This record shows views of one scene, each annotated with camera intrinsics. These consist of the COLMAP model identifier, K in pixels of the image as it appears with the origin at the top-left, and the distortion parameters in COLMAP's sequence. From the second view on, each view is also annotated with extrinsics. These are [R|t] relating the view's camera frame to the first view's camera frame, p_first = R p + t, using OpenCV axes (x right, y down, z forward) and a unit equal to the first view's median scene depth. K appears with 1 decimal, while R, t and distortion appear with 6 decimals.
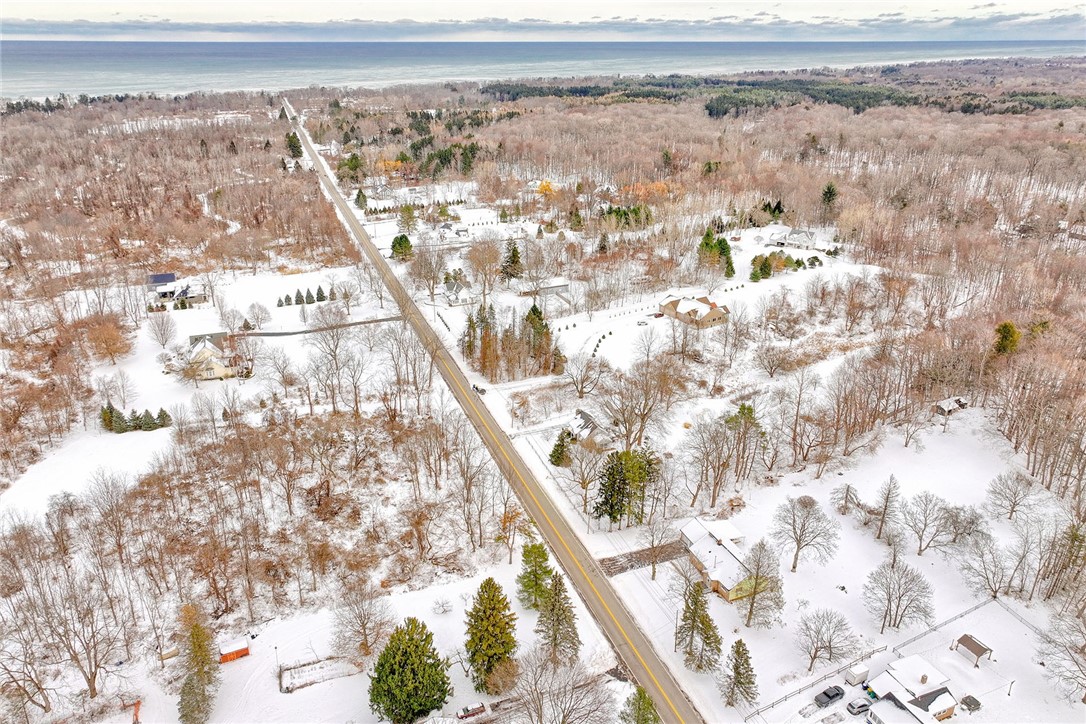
lens RADIAL K [[771.9, 0, 546.6], [0, 771.9, 362.4], [0, 0, 1]] dist [0.002841, 0.010960]
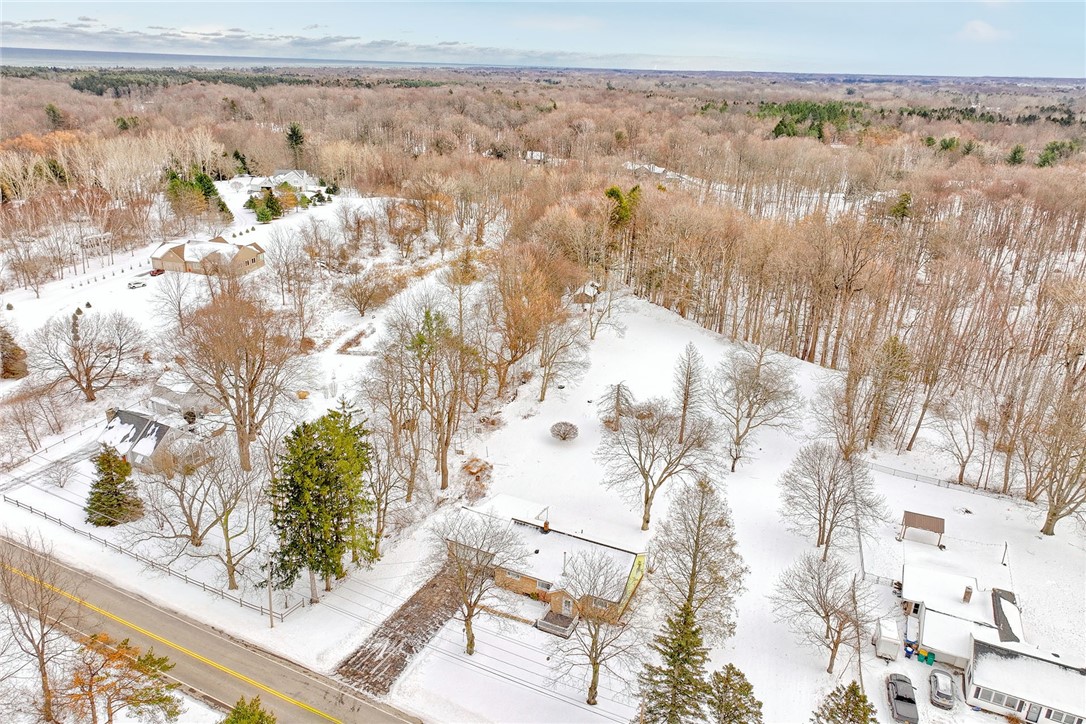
lens RADIAL K [[763.0, 0, 543.0], [0, 763.0, 362.0], [0, 0, 1]] dist [0.004759, 0.003616]
pose [[0.733194, -0.227768, 0.640740, -0.055071], [0.240112, 0.968259, 0.069435, 0.054972], [-0.636217, 0.102940, 0.764612, 0.375559]]
